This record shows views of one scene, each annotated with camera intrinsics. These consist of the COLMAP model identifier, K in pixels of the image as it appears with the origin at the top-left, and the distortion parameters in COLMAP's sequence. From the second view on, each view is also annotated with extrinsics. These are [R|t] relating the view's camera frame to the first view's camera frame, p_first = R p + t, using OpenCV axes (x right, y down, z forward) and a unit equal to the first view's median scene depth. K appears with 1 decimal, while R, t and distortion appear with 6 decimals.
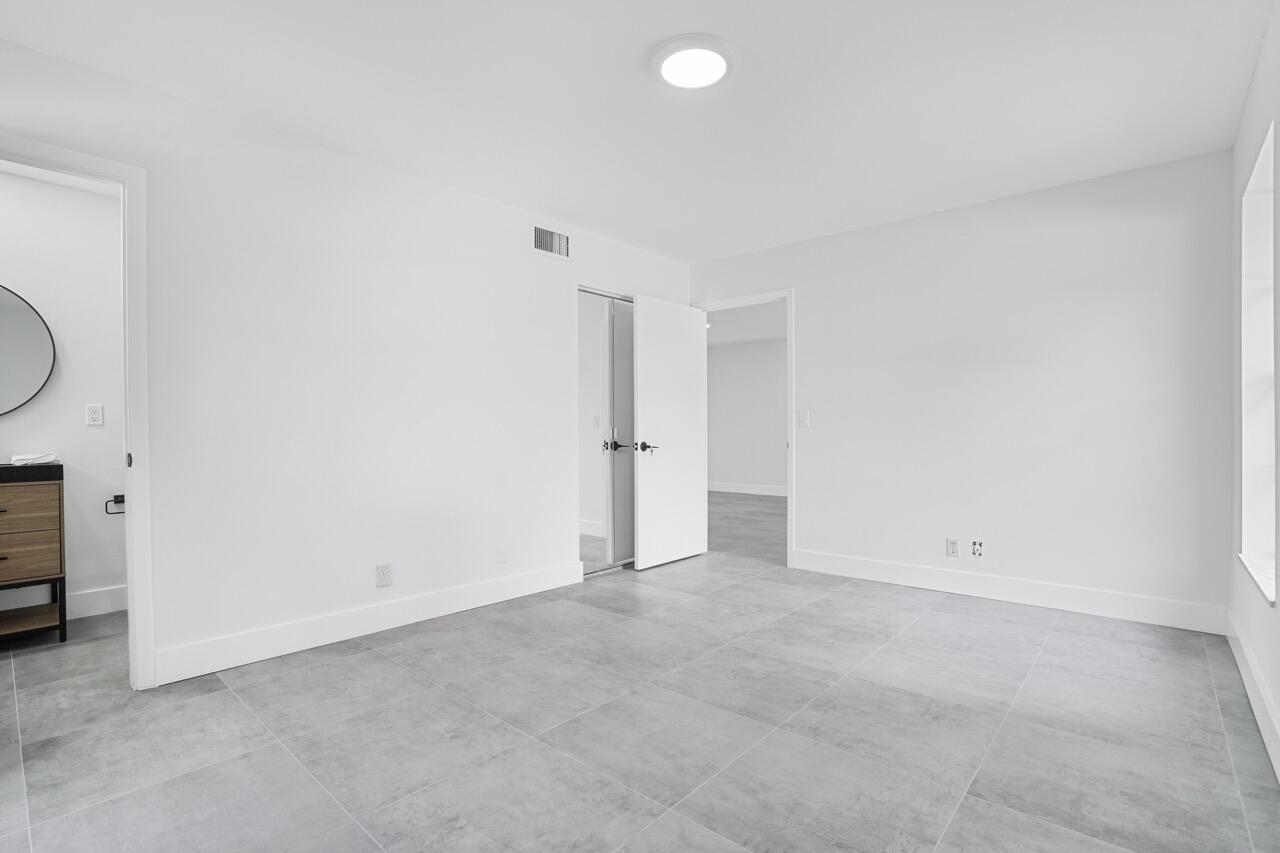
lens RADIAL K [[596.9, 0, 636.5], [0, 596.9, 440.2], [0, 0, 1]] dist [-0.056473, 0.020532]
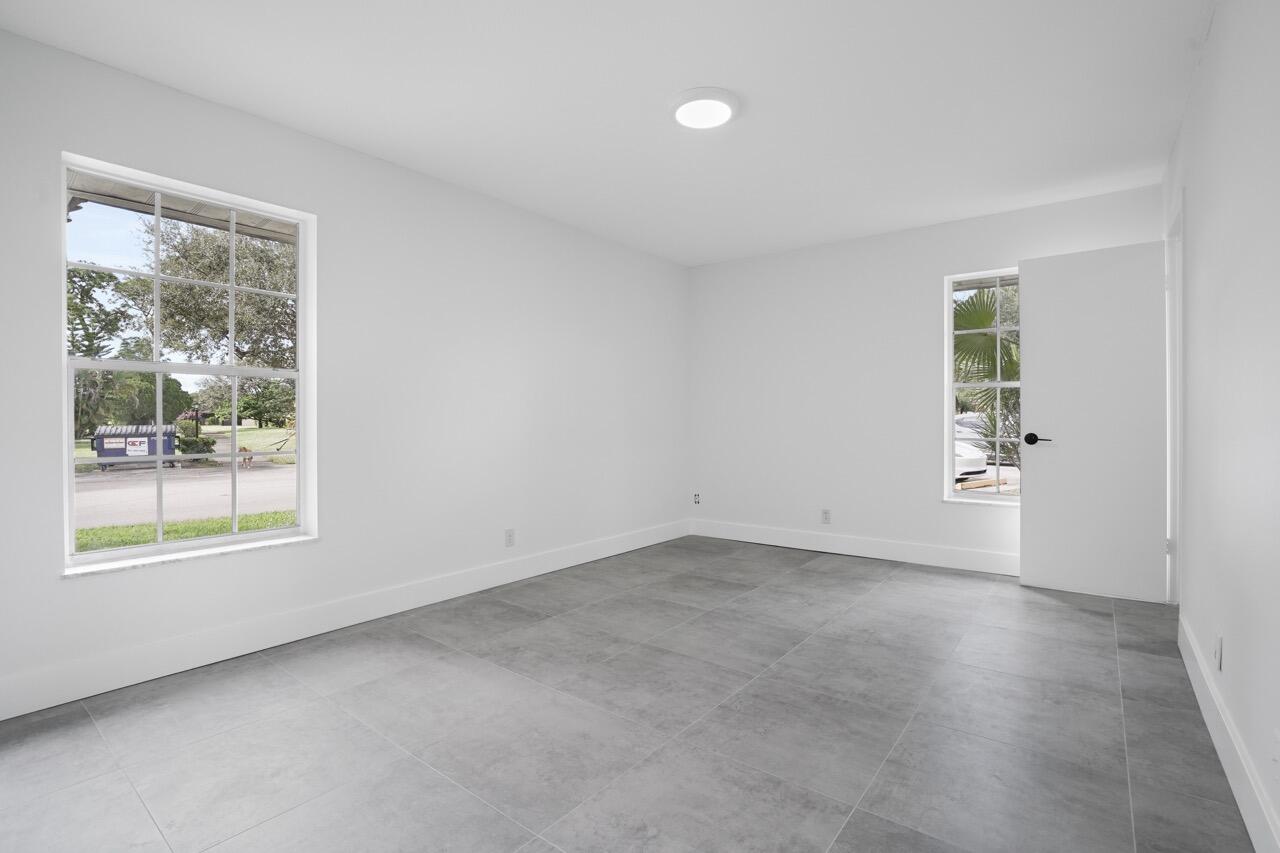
lens RADIAL K [[592.3, 0, 643.0], [0, 592.3, 421.9], [0, 0, 1]] dist [-0.060793, 0.020548]
pose [[-0.997785, 0.008349, -0.065989, 0.270623], [0.006964, 0.999751, 0.021203, -0.037125], [0.066149, 0.020696, -0.997595, 1.953625]]
